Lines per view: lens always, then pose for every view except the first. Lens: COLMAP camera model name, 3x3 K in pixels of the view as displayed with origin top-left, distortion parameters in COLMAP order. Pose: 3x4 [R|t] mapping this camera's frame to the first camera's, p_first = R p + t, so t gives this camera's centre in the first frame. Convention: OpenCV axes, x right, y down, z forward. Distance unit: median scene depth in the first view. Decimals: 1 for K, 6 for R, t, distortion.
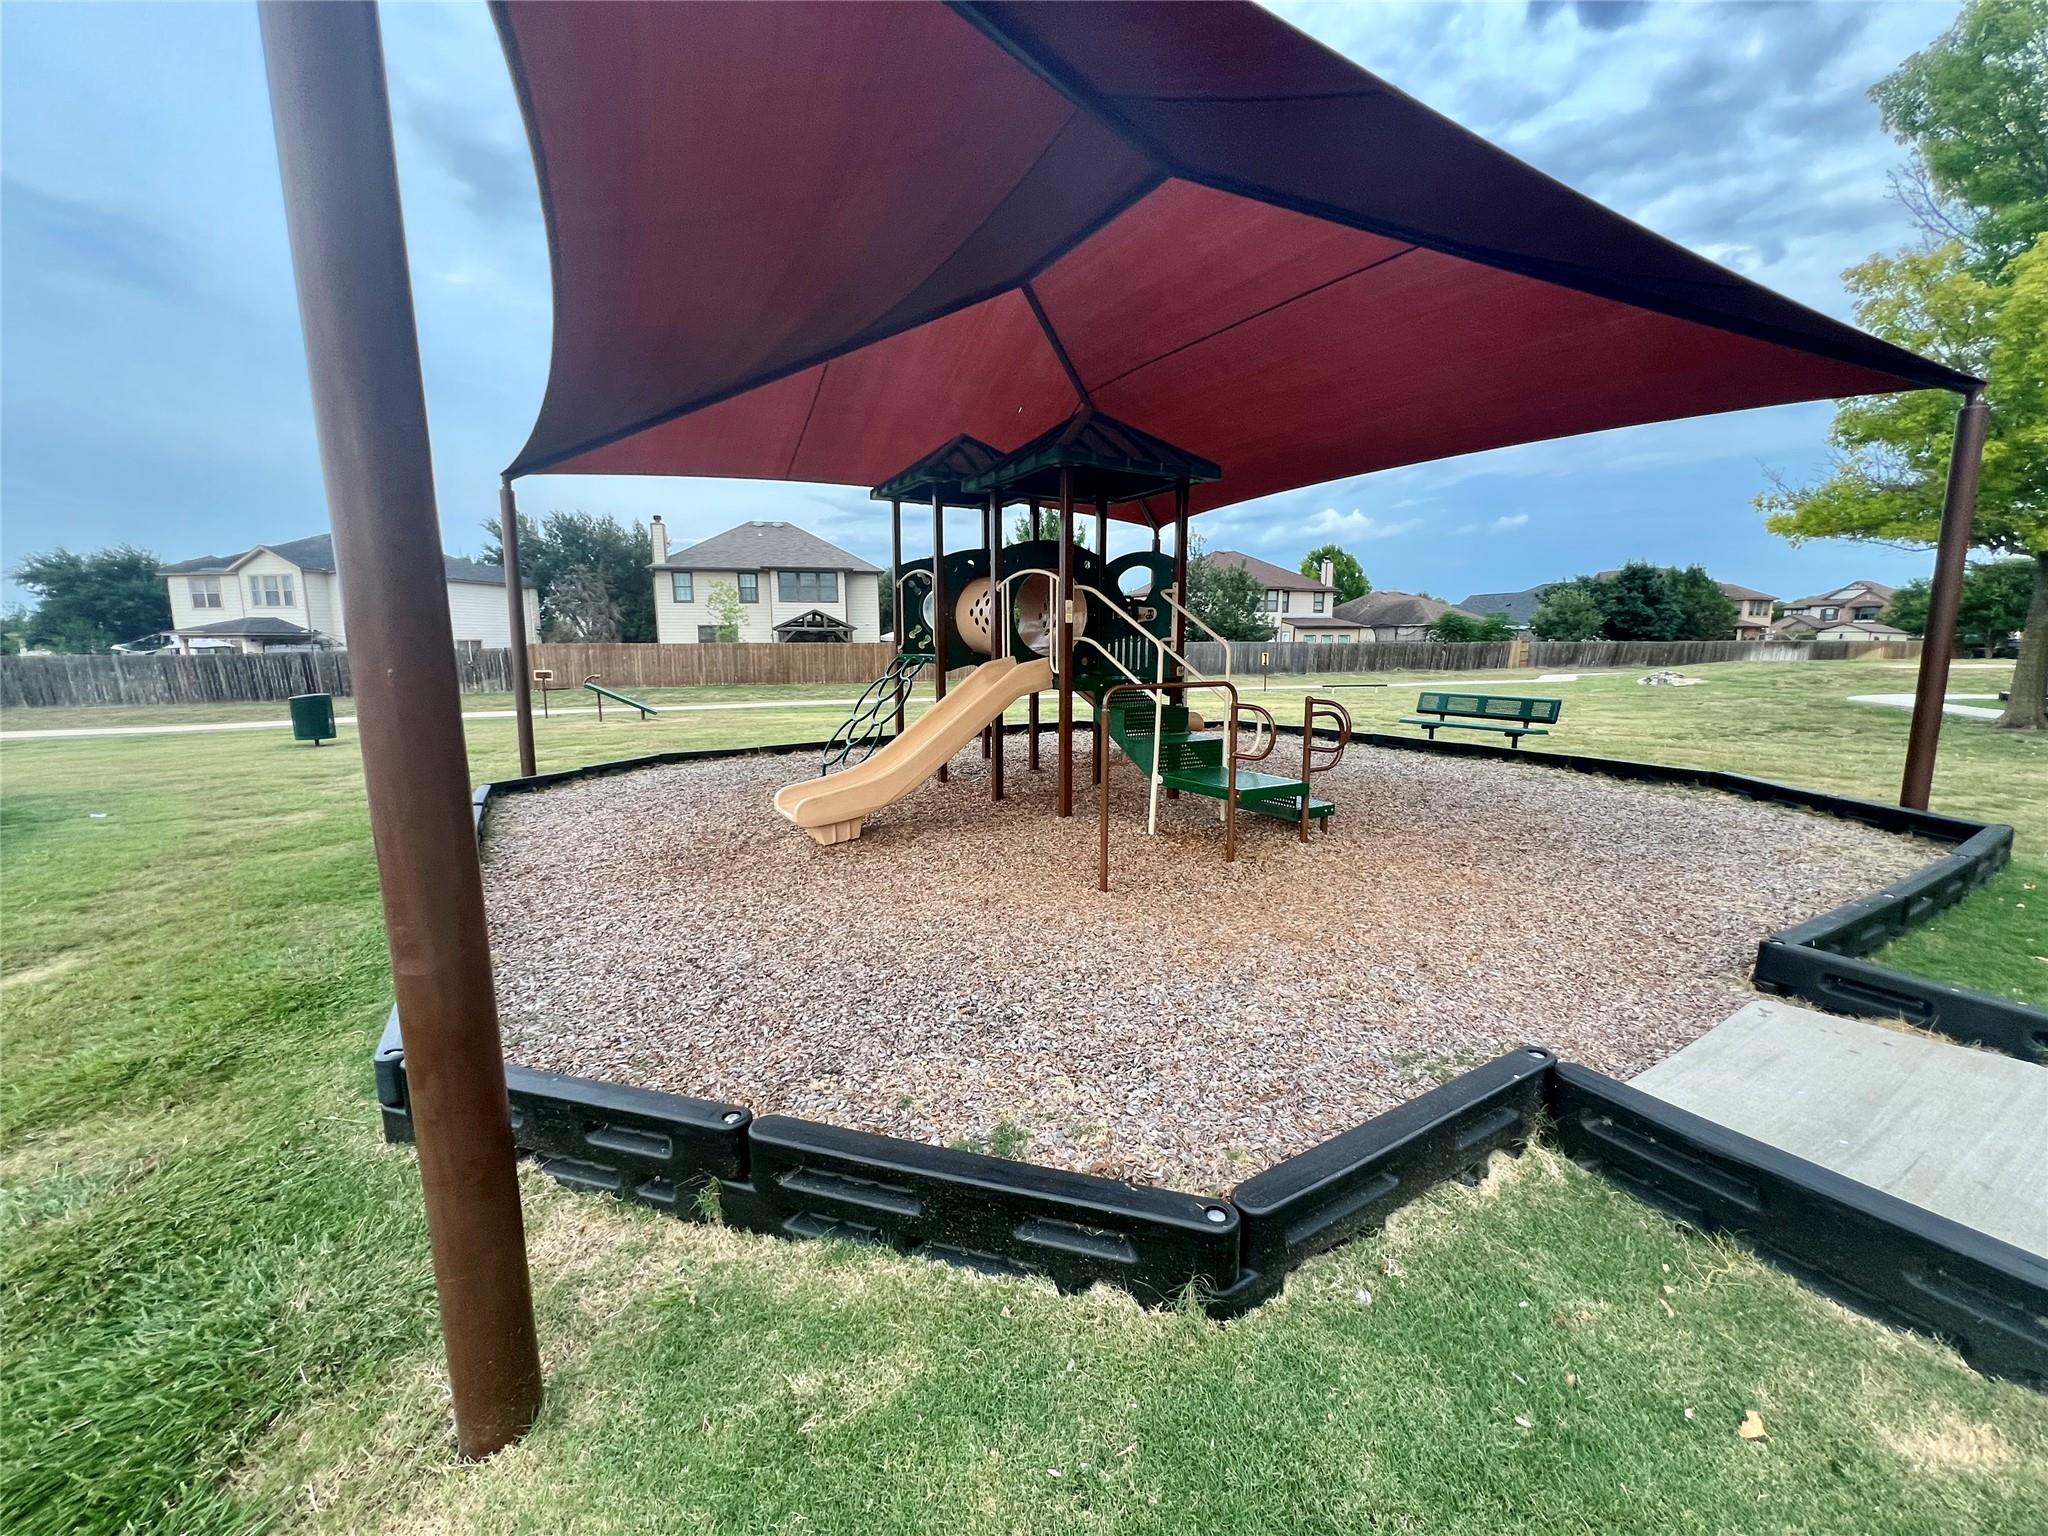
lens RADIAL K [[825.0, 0, 1023.7], [0, 825.0, 763.2], [0, 0, 1]] dist [-0.001511, -0.000151]
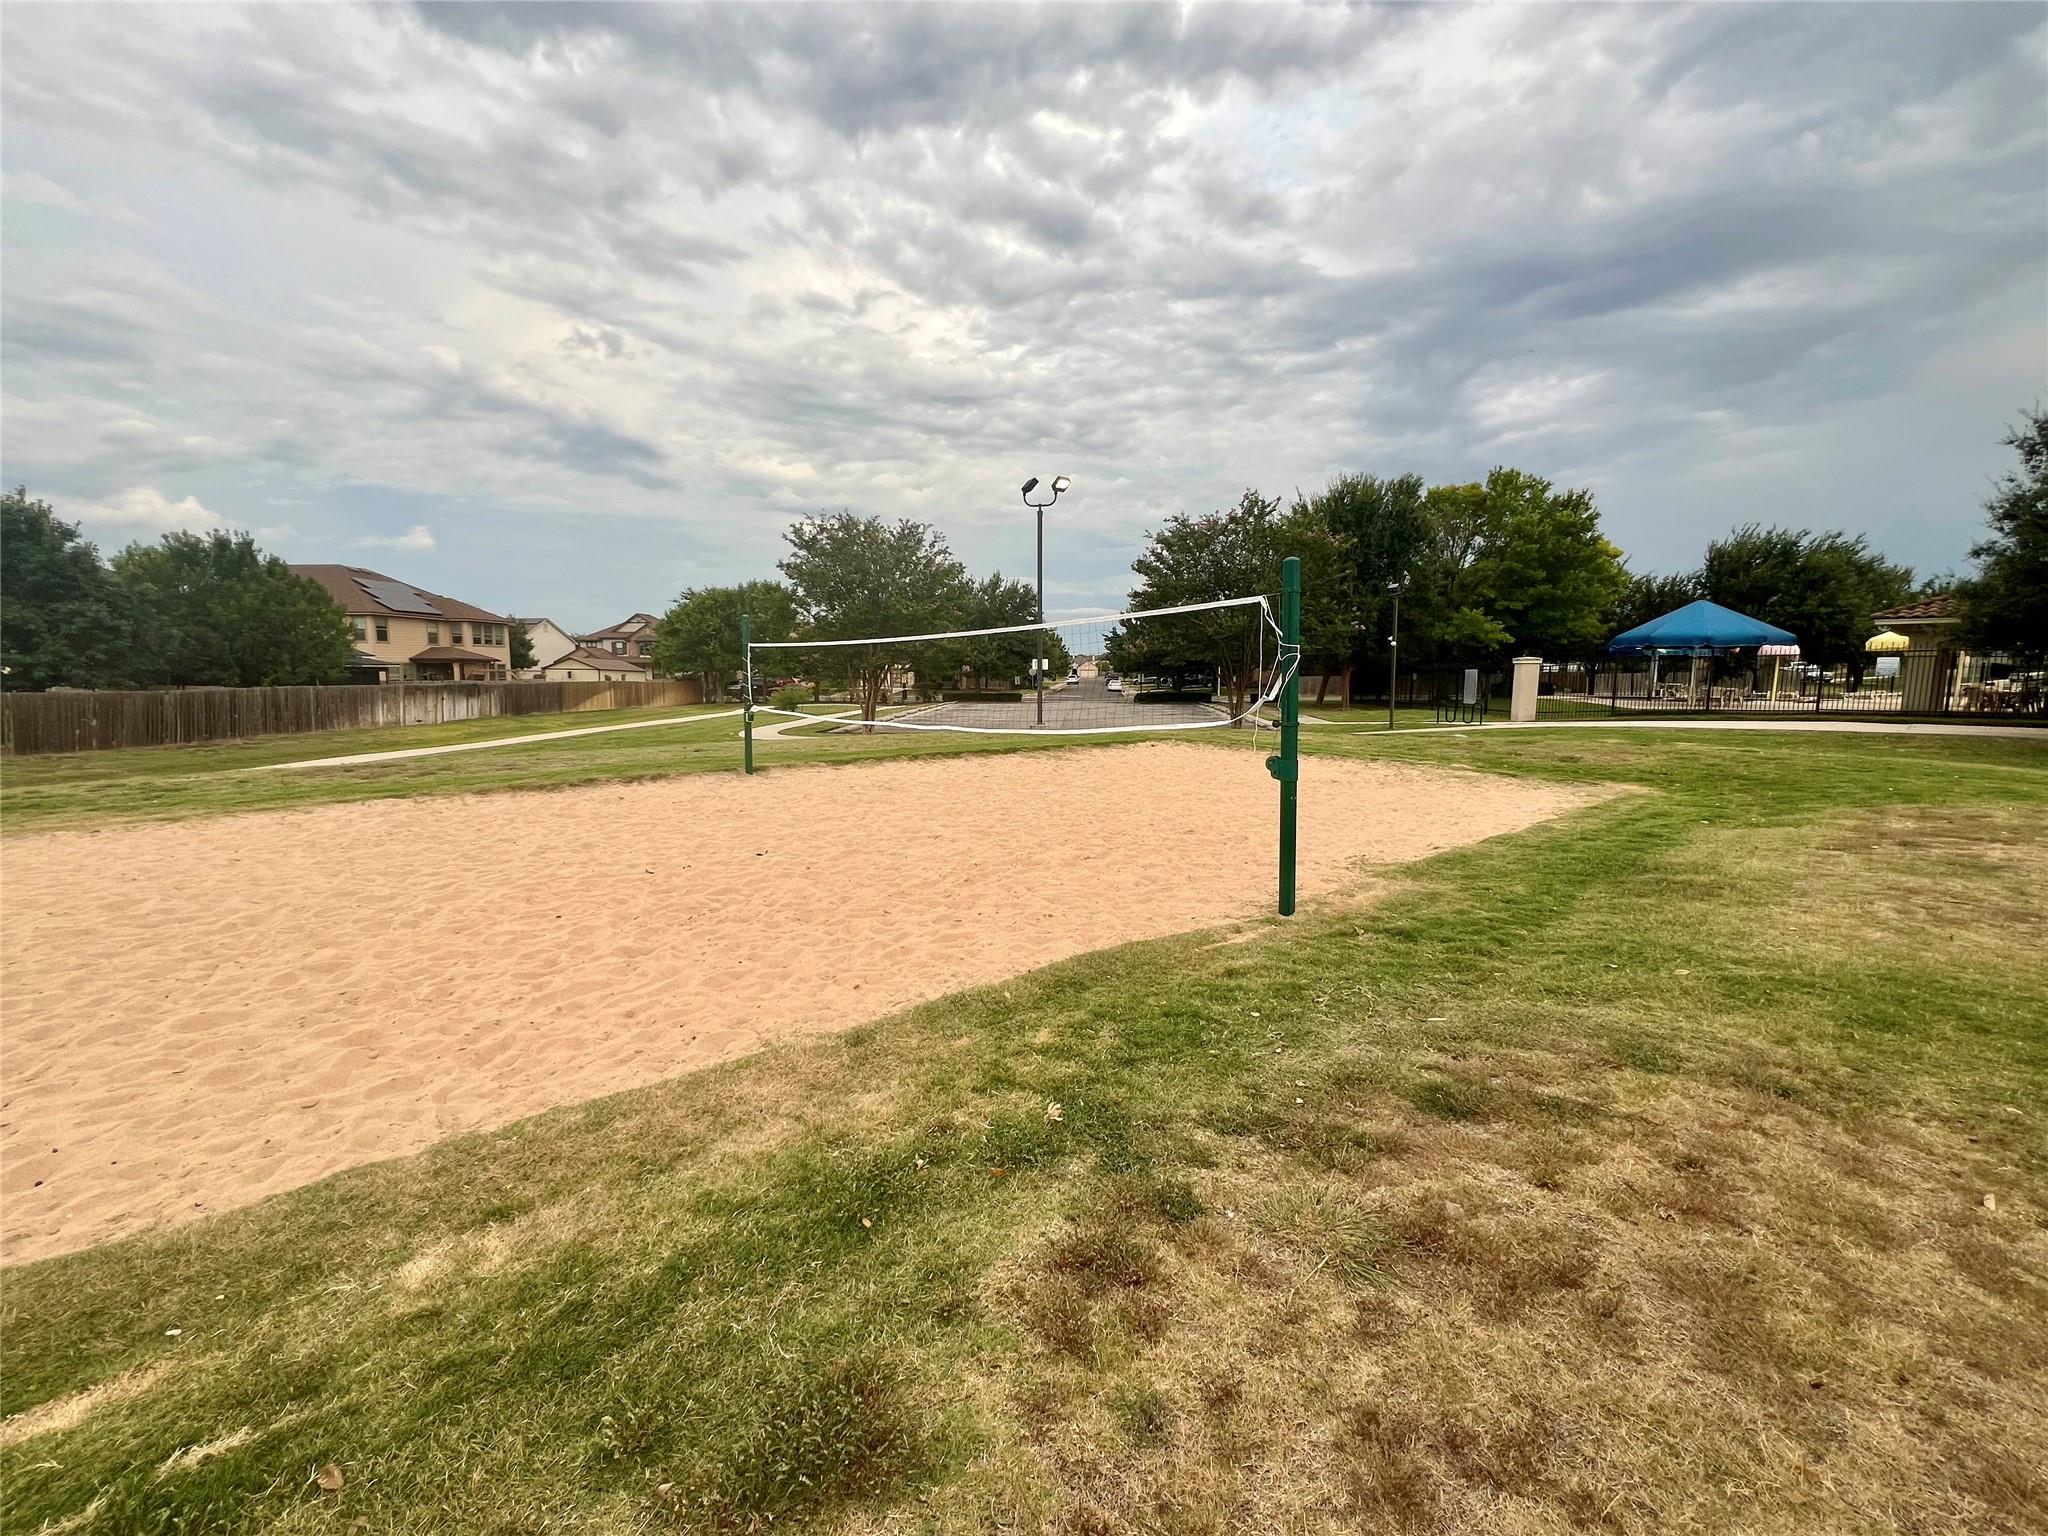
lens RADIAL K [[825.0, 0, 1023.6], [0, 825.0, 764.0], [0, 0, 1]] dist [-0.001511, -0.000151]
pose [[0.430726, -0.095703, 0.897394, 0.450484], [0.126513, 0.990946, 0.044957, -0.051252], [-0.893571, 0.094168, 0.438934, 0.287268]]
